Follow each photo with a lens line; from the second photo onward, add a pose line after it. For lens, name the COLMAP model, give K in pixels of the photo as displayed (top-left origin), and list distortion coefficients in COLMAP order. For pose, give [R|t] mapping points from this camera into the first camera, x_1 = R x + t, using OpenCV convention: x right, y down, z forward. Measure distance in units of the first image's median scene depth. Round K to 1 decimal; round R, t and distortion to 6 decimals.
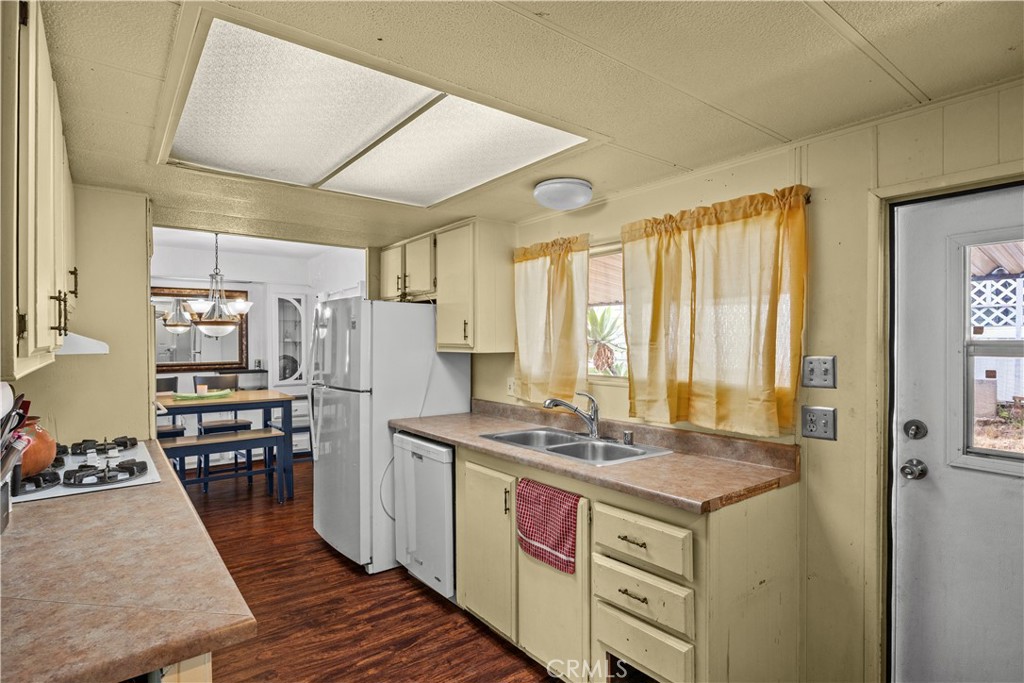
lens RADIAL K [[525.4, 0, 509.5], [0, 525.4, 341.7], [0, 0, 1]] dist [-0.014975, 0.002021]
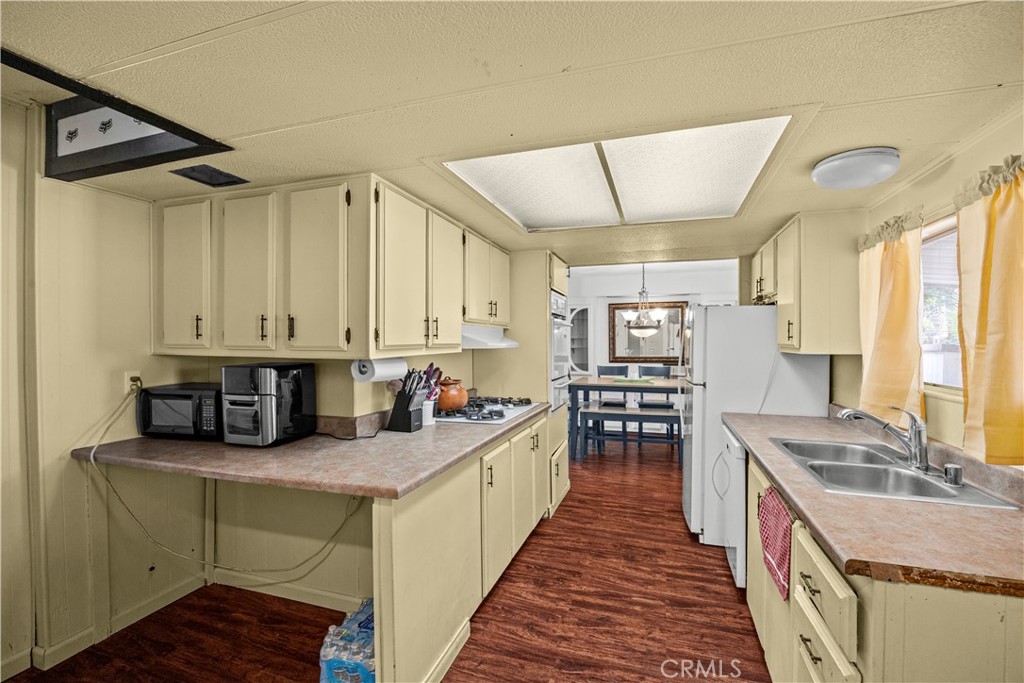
lens RADIAL K [[447.9, 0, 537.9], [0, 447.9, 340.6], [0, 0, 1]] dist [-0.020007, 0.000868]
pose [[0.577509, 0.001645, -0.816383, 0.374788], [-0.000875, 0.999999, 0.001397, -0.004497], [0.816384, -0.000093, 0.577509, 0.160252]]
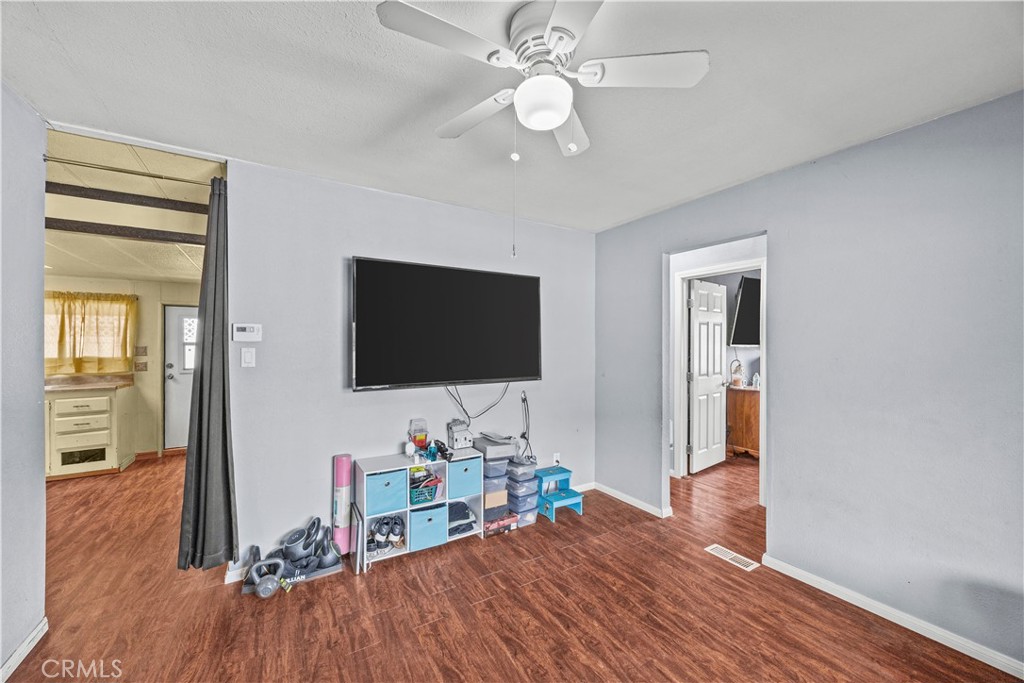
lens RADIAL K [[386.6, 0, 509.5], [0, 386.6, 342.7], [0, 0, 1]] dist [-0.003943, -0.000221]
pose [[0.107598, 0.001450, 0.994193, -1.249584], [-0.004506, 0.999989, -0.000971, -0.004212], [-0.994184, -0.004376, 0.107604, -1.255161]]
